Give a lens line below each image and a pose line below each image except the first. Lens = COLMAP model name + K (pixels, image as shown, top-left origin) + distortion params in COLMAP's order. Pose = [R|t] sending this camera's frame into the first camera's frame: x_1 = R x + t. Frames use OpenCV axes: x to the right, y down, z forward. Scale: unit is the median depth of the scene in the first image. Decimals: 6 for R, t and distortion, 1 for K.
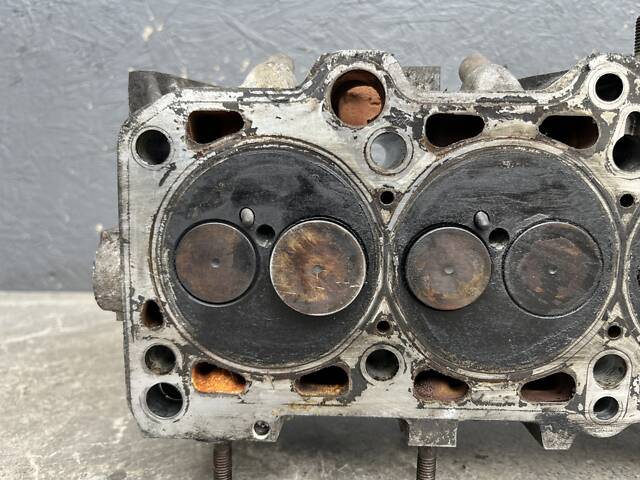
lens RADIAL K [[499.0, 0, 305.2], [0, 499.0, 245.2], [0, 0, 1]] dist [0.046460, -0.091867]
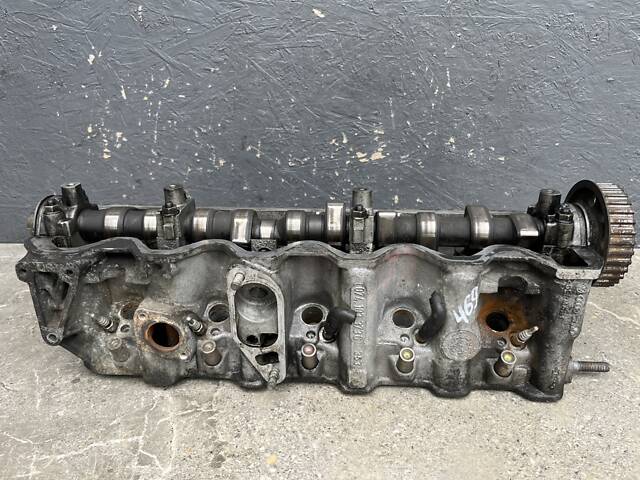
lens RADIAL K [[499.0, 0, 318.7], [0, 499.0, 239.7], [0, 0, 1]] dist [0.046460, -0.091867]
pose [[0.999307, -0.010385, -0.035736, 0.335964], [0.019080, 0.967437, 0.252390, -0.289013], [0.031952, -0.252897, 0.966965, -0.393442]]
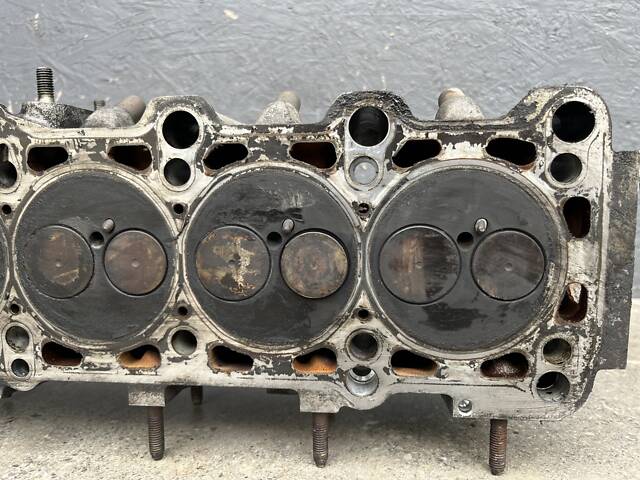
lens RADIAL K [[499.0, 0, 325.5], [0, 499.0, 242.6], [0, 0, 1]] dist [0.046460, -0.091867]
pose [[0.998123, -0.013362, -0.059769, 0.566251], [0.011735, 0.999553, -0.027486, 0.016751], [0.060109, 0.026733, 0.997834, -0.102300]]
